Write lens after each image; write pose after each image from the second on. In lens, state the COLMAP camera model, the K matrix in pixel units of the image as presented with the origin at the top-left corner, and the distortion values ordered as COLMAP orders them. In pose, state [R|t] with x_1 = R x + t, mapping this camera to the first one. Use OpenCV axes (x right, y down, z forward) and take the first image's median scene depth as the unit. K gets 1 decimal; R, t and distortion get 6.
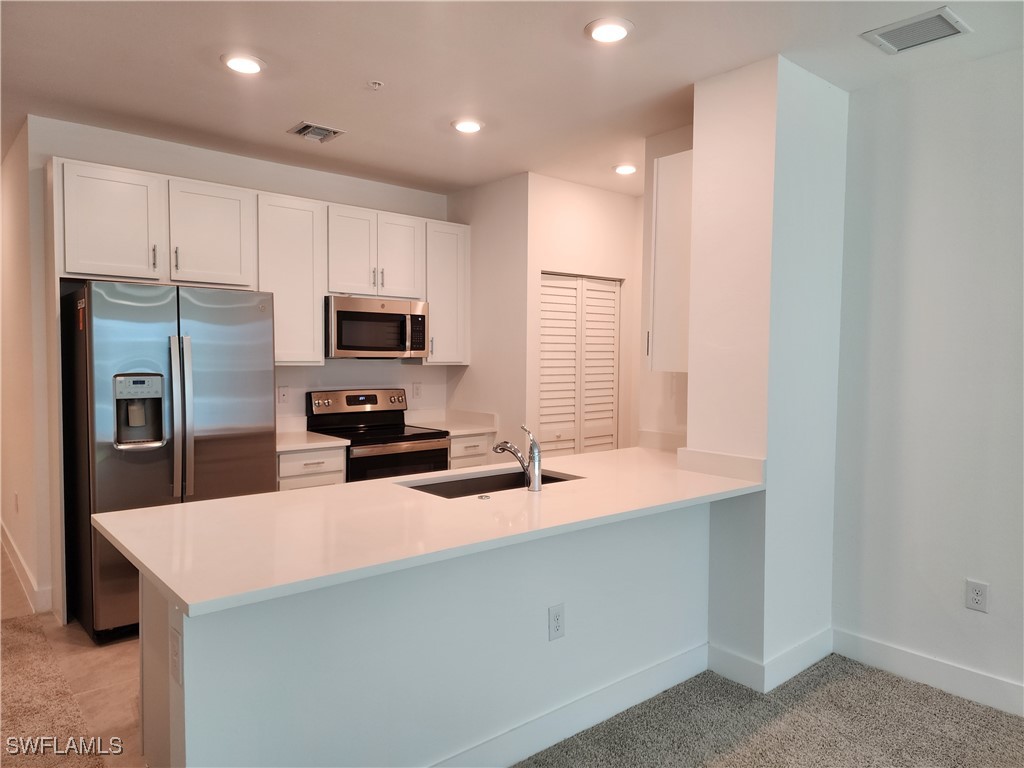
lens RADIAL K [[689.4, 0, 514.1], [0, 689.4, 385.2], [0, 0, 1]] dist [0.056727, -0.059142]
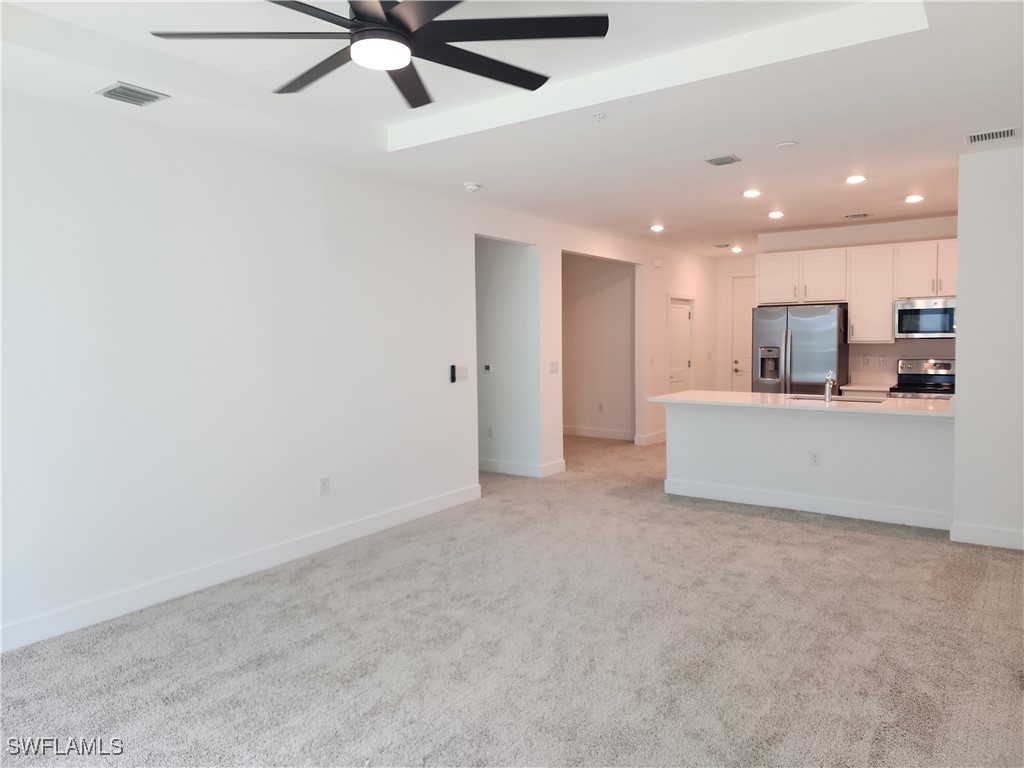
lens RADIAL K [[689.4, 0, 512.4], [0, 689.4, 382.0], [0, 0, 1]] dist [0.056727, -0.059142]
pose [[0.218733, 0.050687, -0.974467, 1.073320], [-0.030634, 0.998514, 0.045062, 0.015123], [0.975304, 0.019995, 0.219961, -0.223486]]
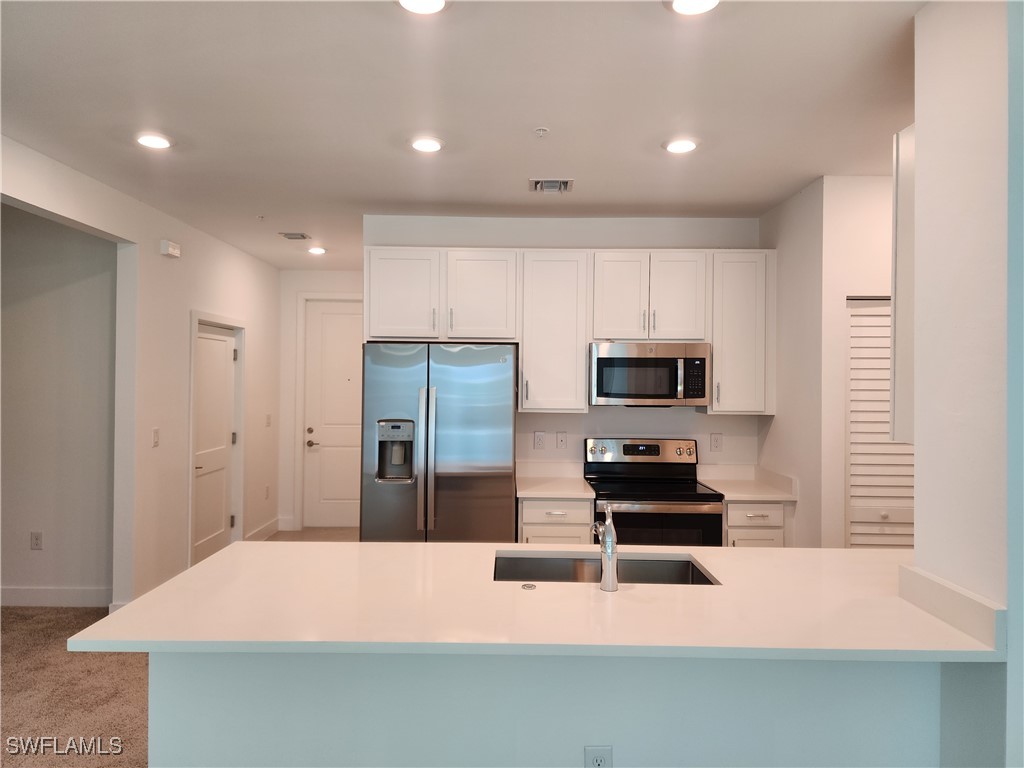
lens RADIAL K [[689.4, 0, 511.1], [0, 689.4, 374.3], [0, 0, 1]] dist [0.056727, -0.059142]
pose [[0.750594, -0.010952, -0.660673, 0.275026], [-0.030786, 0.998197, -0.051523, -0.028219], [0.660046, 0.059012, 0.748904, 0.181670]]
